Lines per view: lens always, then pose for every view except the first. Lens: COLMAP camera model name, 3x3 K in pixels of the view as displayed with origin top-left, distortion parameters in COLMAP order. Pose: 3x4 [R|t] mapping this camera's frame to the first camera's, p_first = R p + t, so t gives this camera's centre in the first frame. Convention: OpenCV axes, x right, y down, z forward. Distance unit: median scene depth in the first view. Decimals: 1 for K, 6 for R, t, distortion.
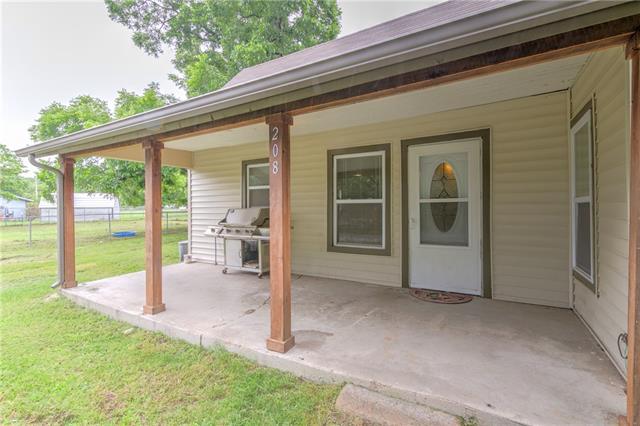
lens RADIAL K [[294.9, 0, 320.8], [0, 294.9, 210.9], [0, 0, 1]] dist [-0.004825, -0.000375]
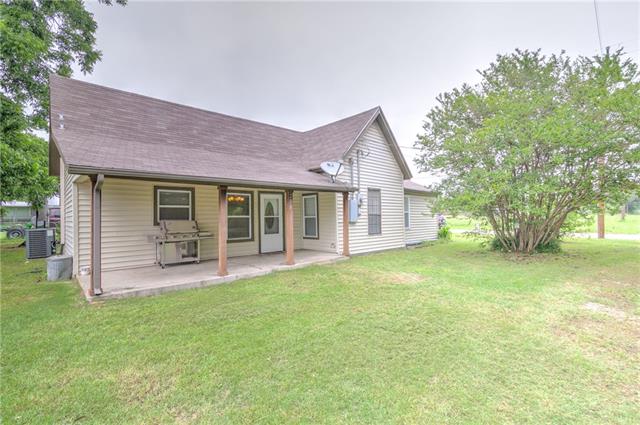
lens RADIAL K [[294.9, 0, 319.0], [0, 294.9, 214.4], [0, 0, 1]] dist [-0.004825, -0.000375]
pose [[0.281323, 0.009090, 0.959570, -1.767089], [0.017879, 0.999732, -0.014712, -0.008248], [-0.959447, 0.021295, 0.281085, -0.111128]]
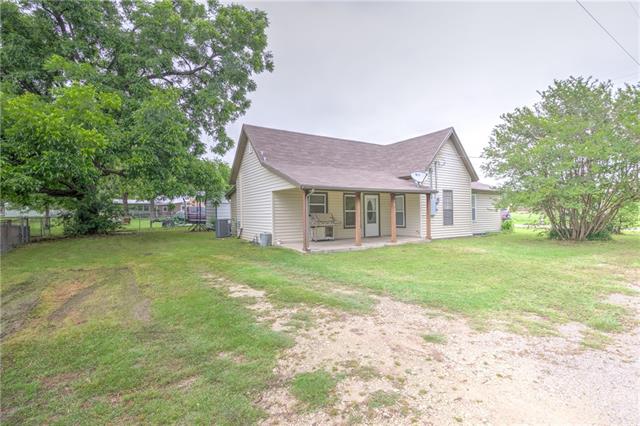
lens RADIAL K [[294.9, 0, 317.3], [0, 294.9, 213.0], [0, 0, 1]] dist [-0.004825, -0.000375]
pose [[0.449781, 0.001412, 0.893138, -2.845116], [0.014737, 0.999851, -0.009003, 0.010338], [-0.893017, 0.017211, 0.449693, -0.031336]]
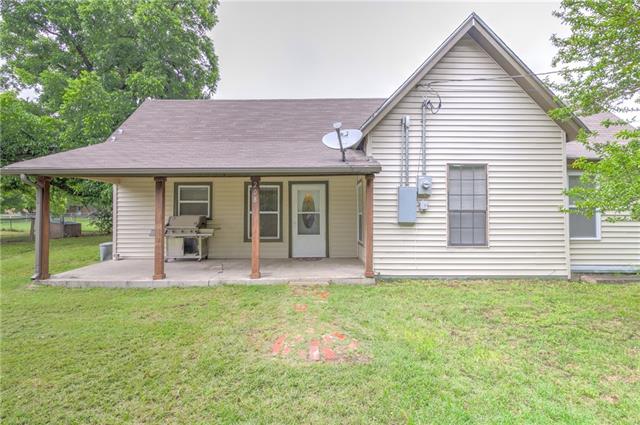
lens RADIAL K [[294.9, 0, 320.4], [0, 294.9, 213.0], [0, 0, 1]] dist [-0.004825, -0.000375]
pose [[0.859263, 0.007350, 0.511481, -0.510234], [-0.000175, 0.999901, -0.014075, -0.004360], [-0.511534, 0.012005, 0.859179, -0.725503]]
